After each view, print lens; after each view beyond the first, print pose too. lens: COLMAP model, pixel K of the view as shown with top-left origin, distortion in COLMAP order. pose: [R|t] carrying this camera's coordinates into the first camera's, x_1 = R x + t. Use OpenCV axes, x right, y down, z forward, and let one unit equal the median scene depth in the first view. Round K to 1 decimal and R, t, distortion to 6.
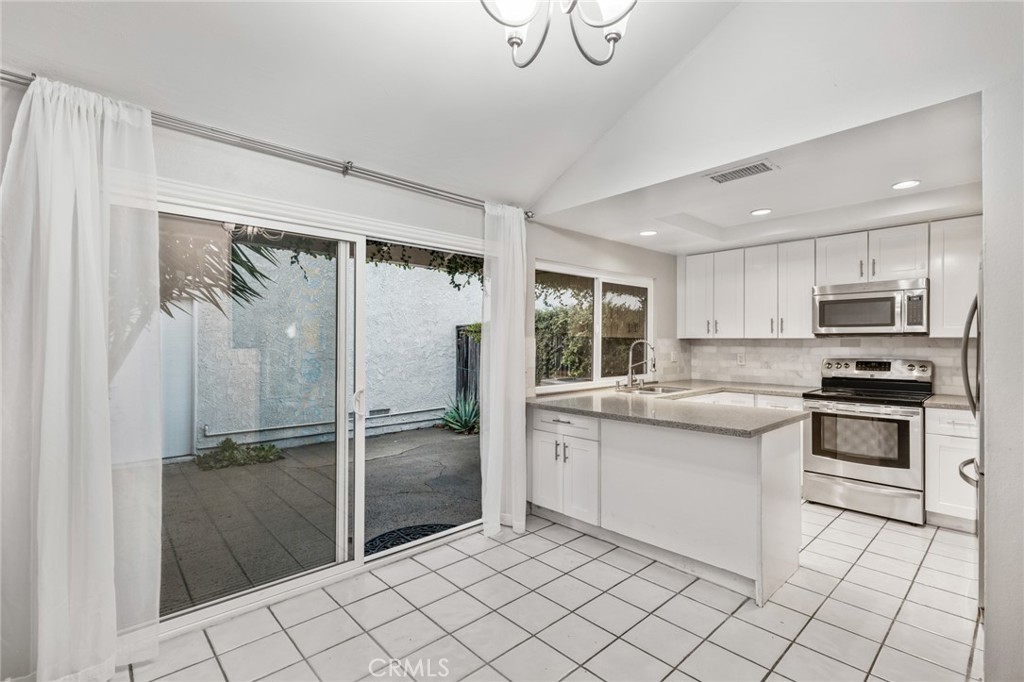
lens RADIAL K [[471.7, 0, 511.4], [0, 471.7, 344.3], [0, 0, 1]] dist [-0.001439, -0.000333]
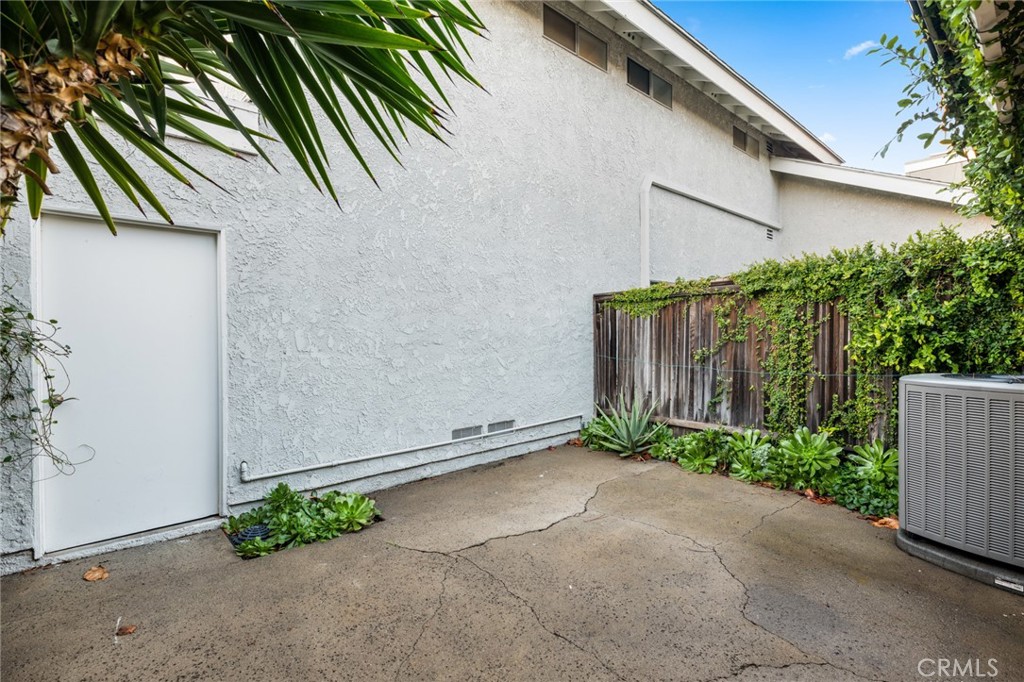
lens RADIAL K [[471.7, 0, 510.8], [0, 471.7, 336.9], [0, 0, 1]] dist [-0.001439, -0.000333]
pose [[0.999594, -0.007767, -0.027431, -0.314813], [0.008004, 0.999931, 0.008571, 0.021682], [0.027363, -0.008787, 0.999587, 0.451664]]
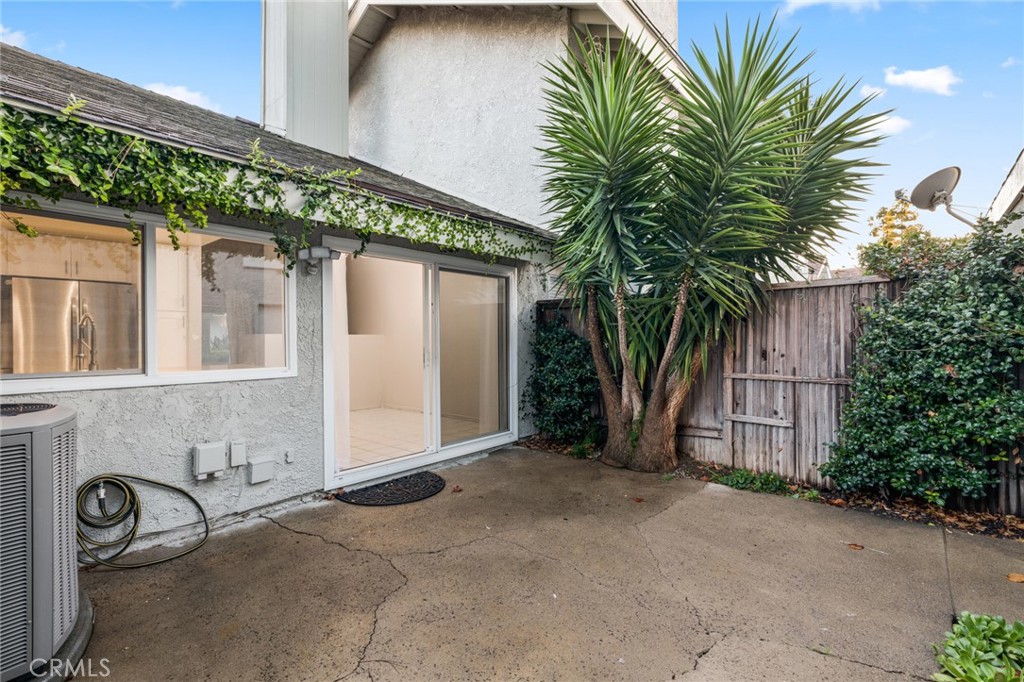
lens RADIAL K [[471.7, 0, 515.0], [0, 471.7, 340.8], [0, 0, 1]] dist [-0.001439, -0.000333]
pose [[-0.992572, -0.002478, -0.121635, -0.193429], [-0.002766, 0.999994, 0.002197, 0.021350], [0.121629, 0.002517, -0.992572, 1.245753]]
